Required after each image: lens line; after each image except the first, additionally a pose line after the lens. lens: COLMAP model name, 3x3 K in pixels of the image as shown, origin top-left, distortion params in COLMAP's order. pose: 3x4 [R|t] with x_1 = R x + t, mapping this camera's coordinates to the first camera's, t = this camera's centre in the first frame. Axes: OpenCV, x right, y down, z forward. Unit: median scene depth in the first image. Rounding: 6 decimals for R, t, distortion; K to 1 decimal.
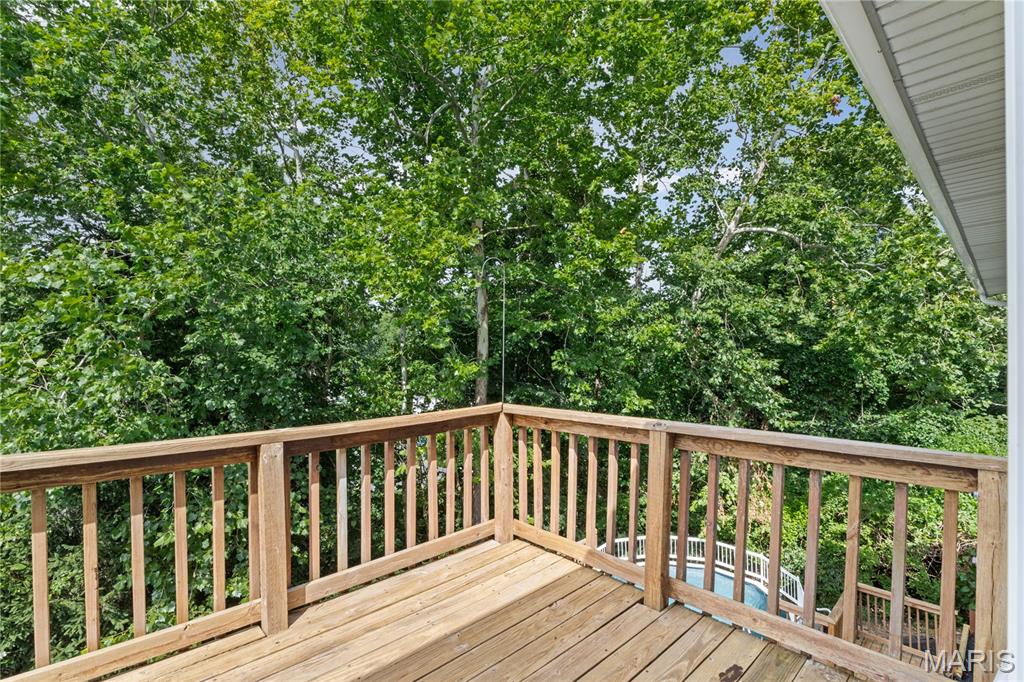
lens RADIAL K [[466.0, 0, 516.0], [0, 466.0, 343.3], [0, 0, 1]] dist [0.004710, -0.000974]
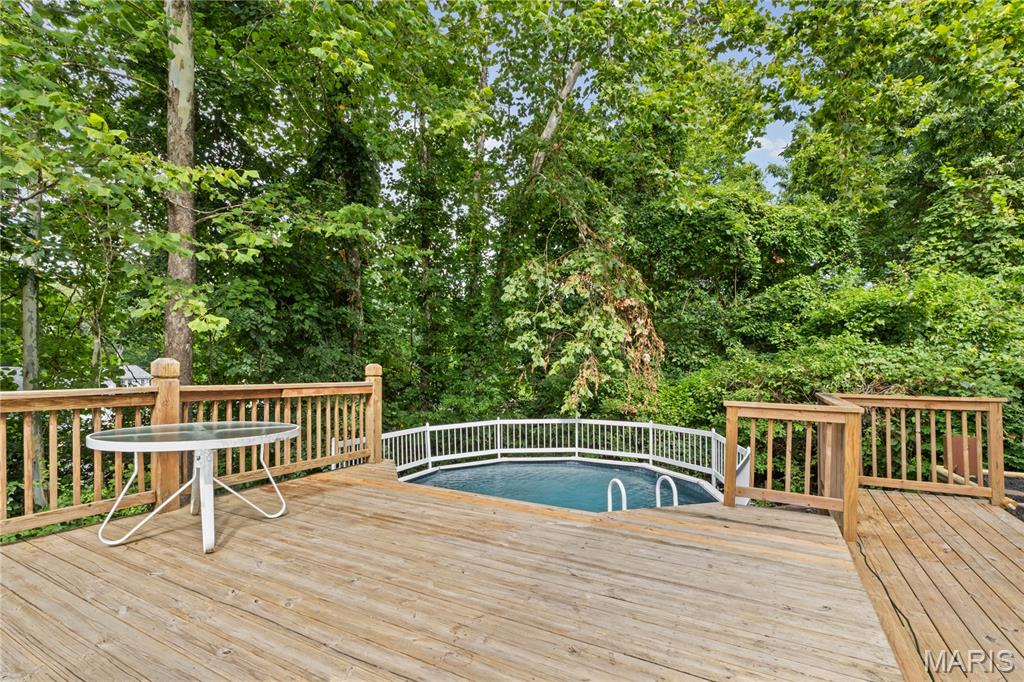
lens RADIAL K [[466.0, 0, 516.6], [0, 466.0, 363.4], [0, 0, 1]] dist [0.004710, -0.000974]
pose [[0.950767, 0.002007, 0.309901, 0.140415], [-0.006605, 0.999883, 0.013786, 0.354746], [-0.309837, -0.015154, 0.950669, 0.428568]]
